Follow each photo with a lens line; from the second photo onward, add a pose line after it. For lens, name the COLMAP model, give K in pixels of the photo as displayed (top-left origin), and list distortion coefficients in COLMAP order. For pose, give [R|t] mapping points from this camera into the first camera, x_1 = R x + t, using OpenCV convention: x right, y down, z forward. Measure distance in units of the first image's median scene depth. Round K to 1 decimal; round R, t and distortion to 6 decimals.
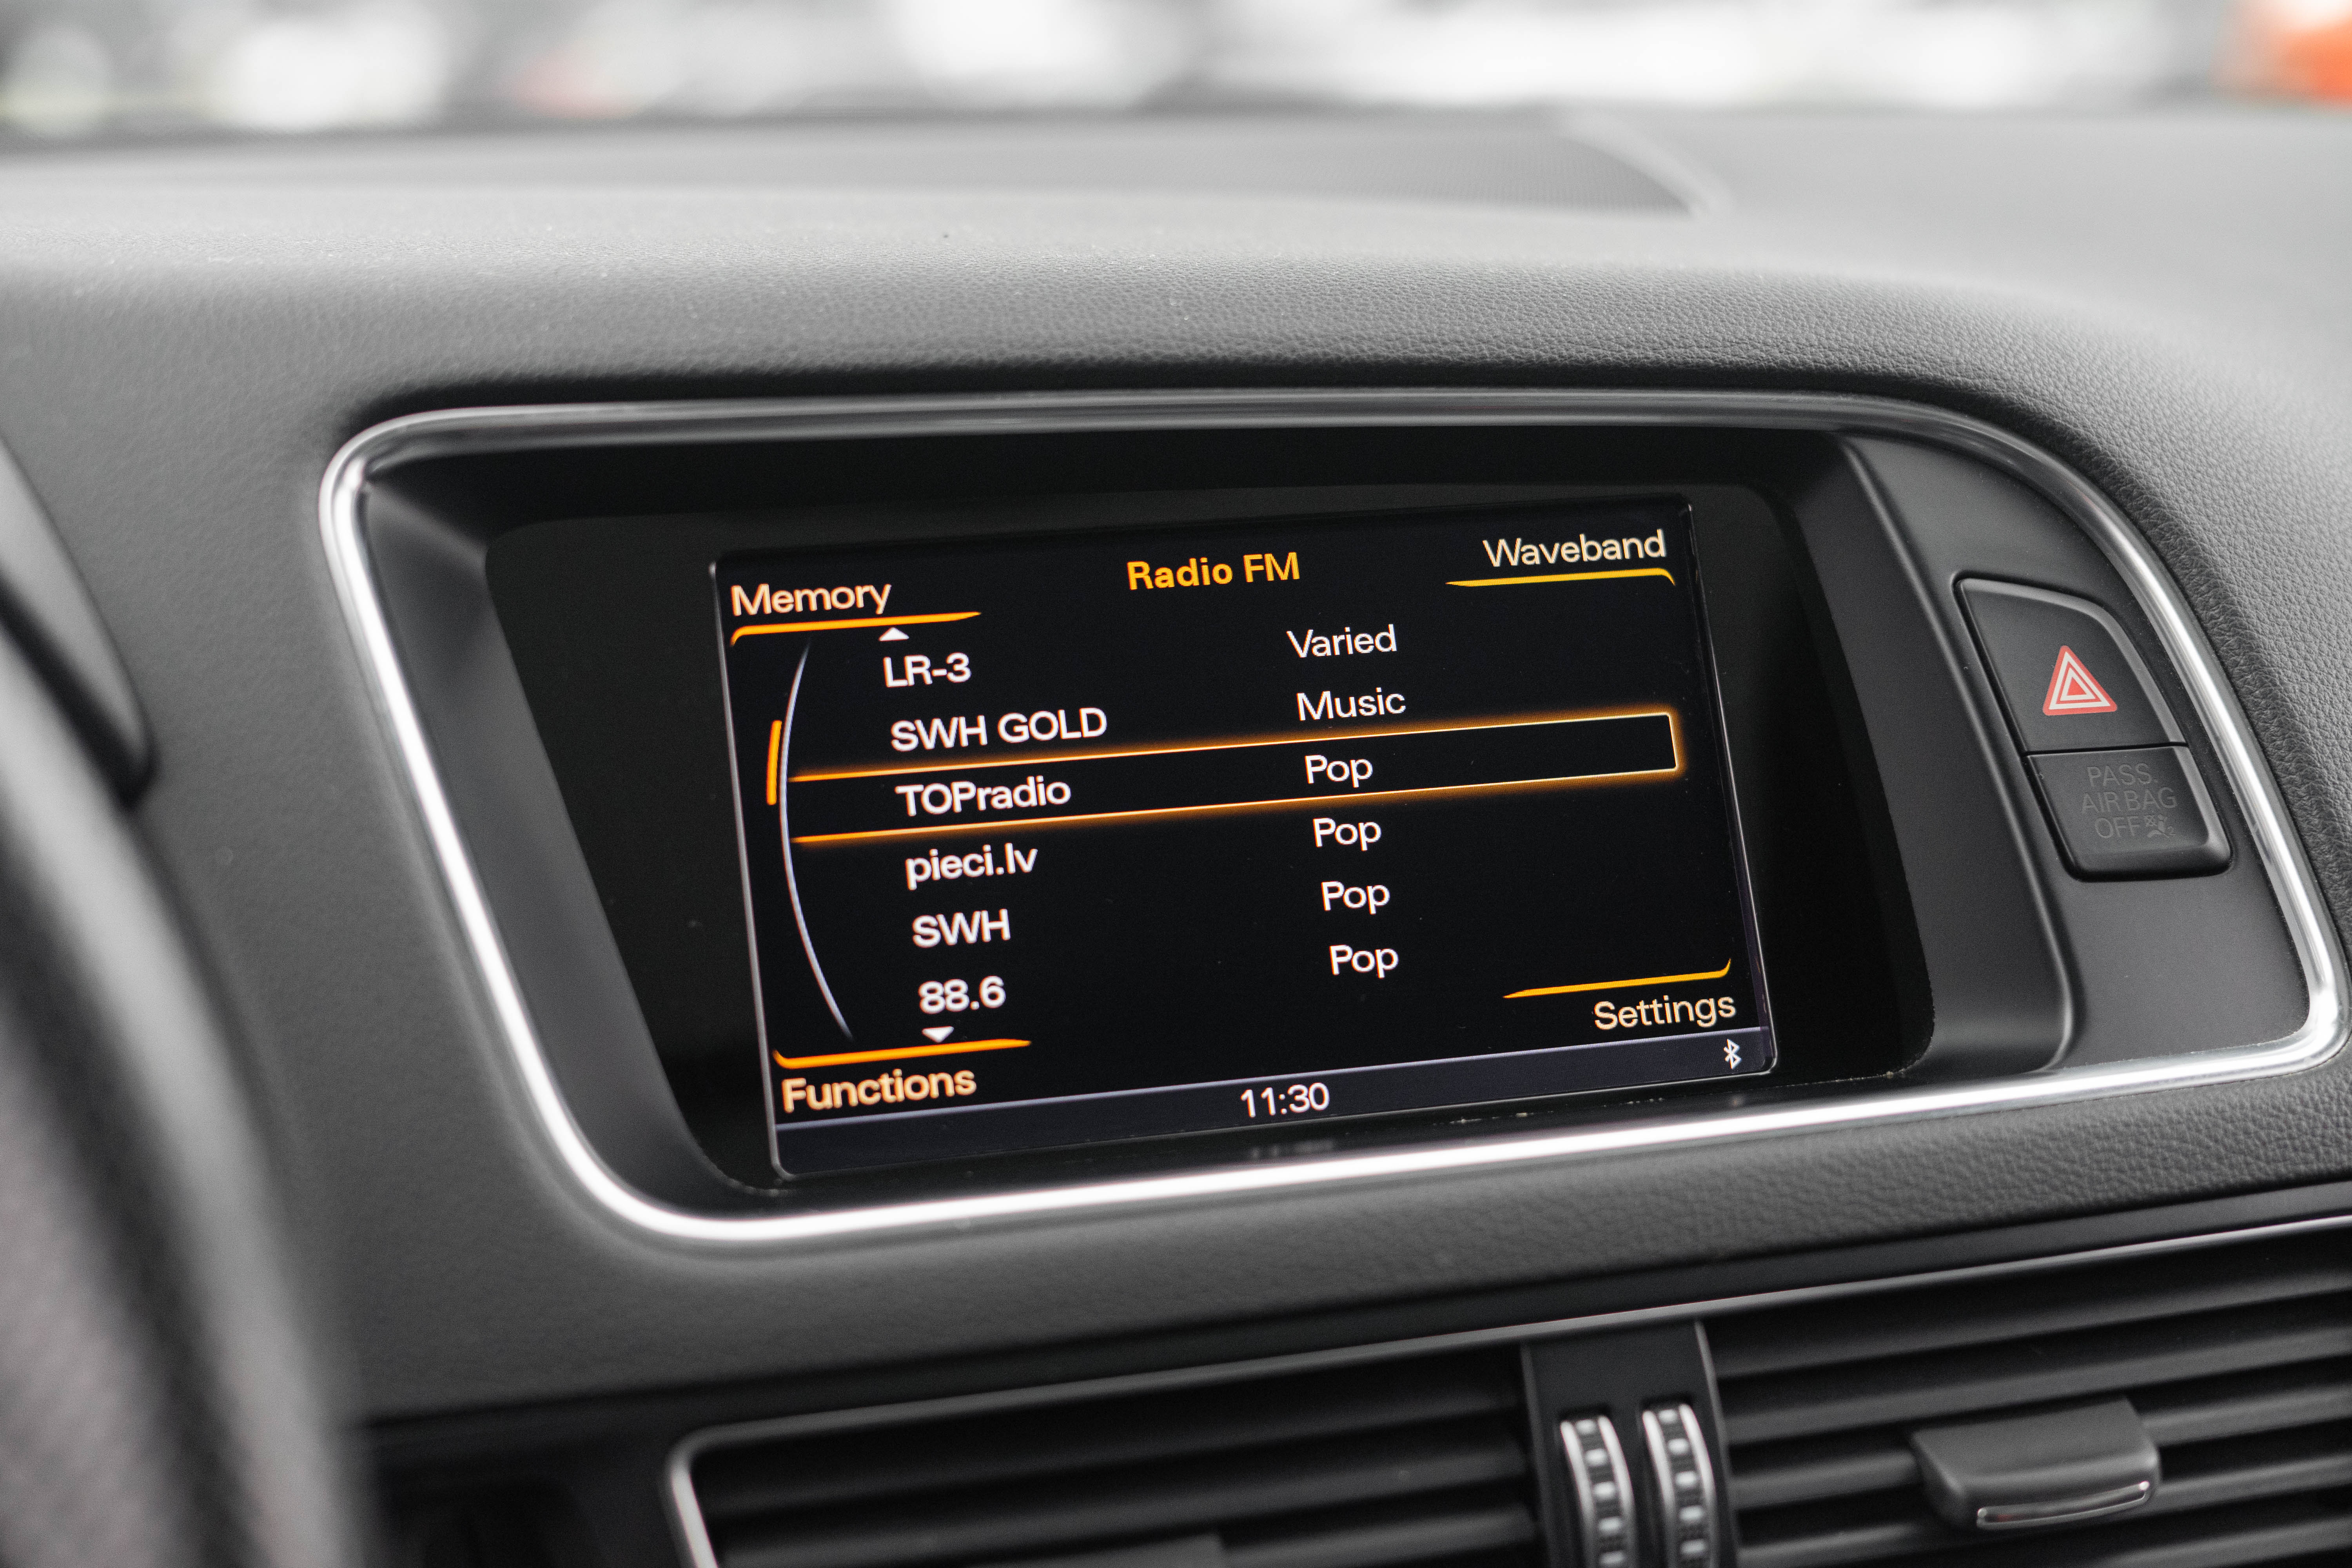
lens RADIAL K [[3653.6, 0, 1222.9], [0, 3653.6, 777.0], [0, 0, 1]] dist [-0.039579, 0.000000]
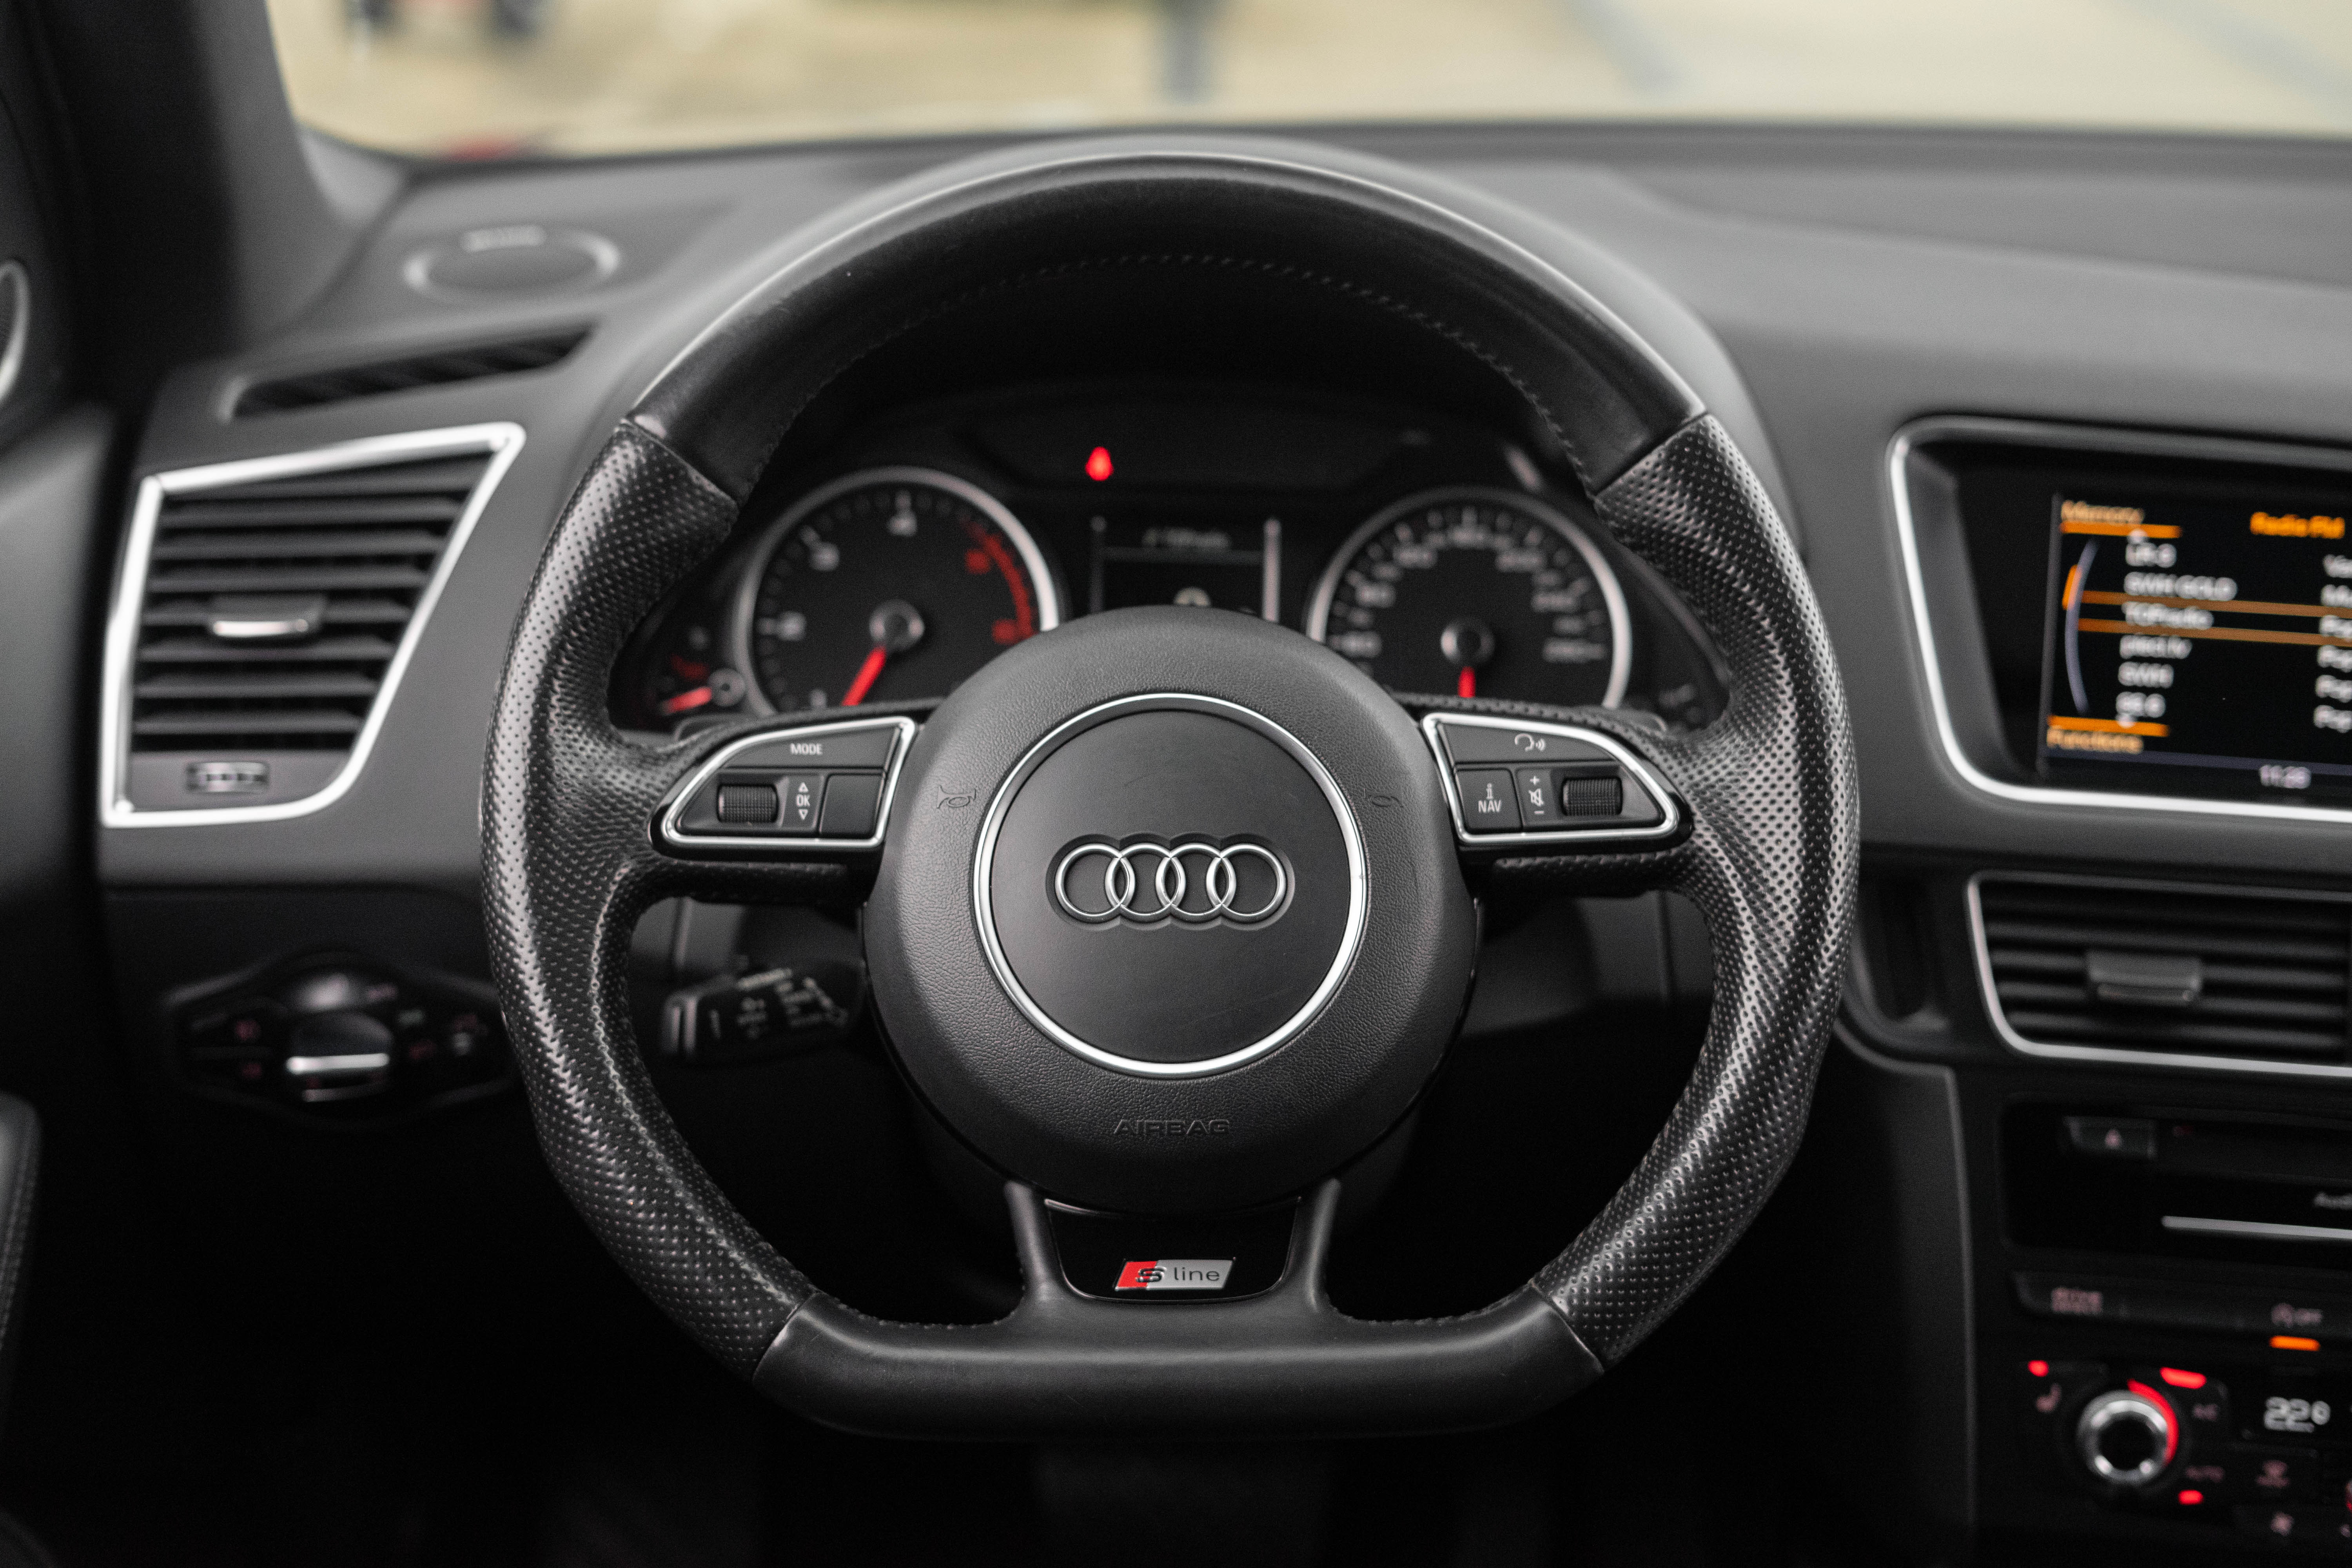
lens RADIAL K [[3653.6, 0, 1185.5], [0, 3653.6, 776.1], [0, 0, 1]] dist [-0.039579, 0.000000]
pose [[0.907305, 0.176283, -0.381734, 0.250054], [-0.120991, 0.978929, 0.164495, -0.188092], [0.402688, -0.103061, 0.909517, -1.223582]]
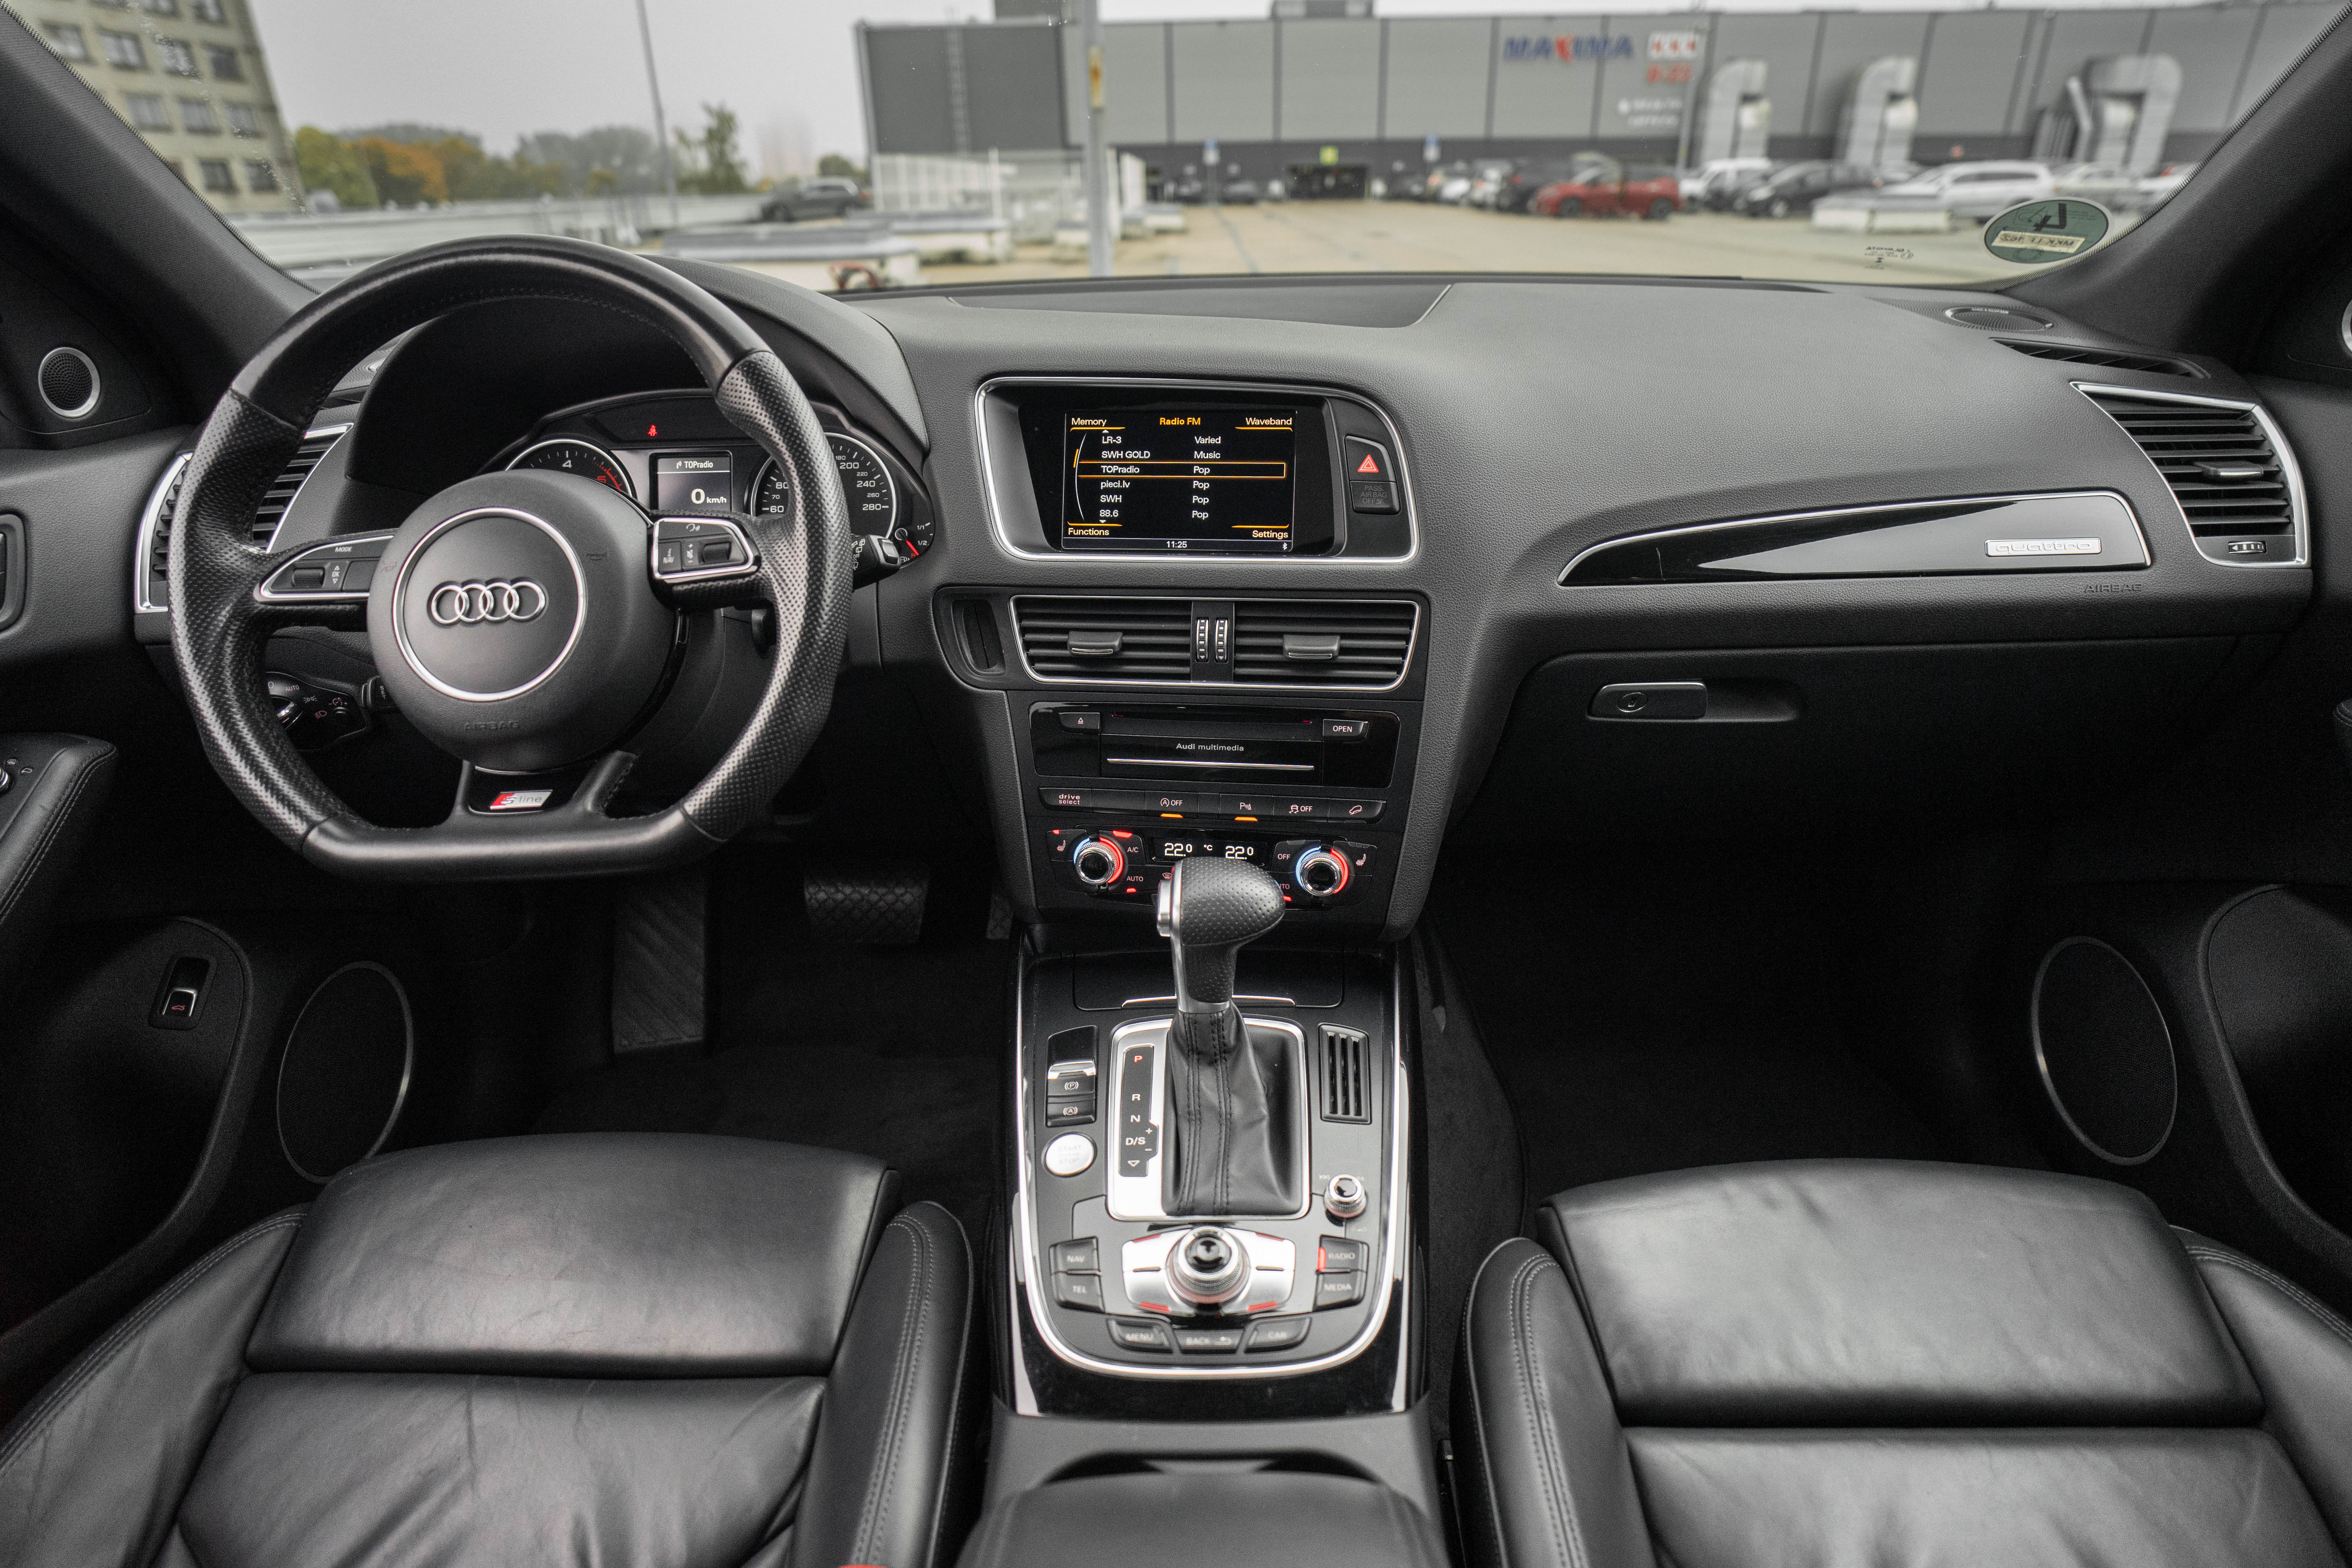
lens RADIAL K [[1240.0, 0, 1172.5], [0, 1240.0, 769.8], [0, 0, 1]] dist [-0.042043, 0.010232]
pose [[0.901196, 0.179951, -0.394289, 0.660609], [-0.074304, 0.960411, 0.268493, -0.053333], [0.426995, -0.212668, 0.878890, -0.393750]]
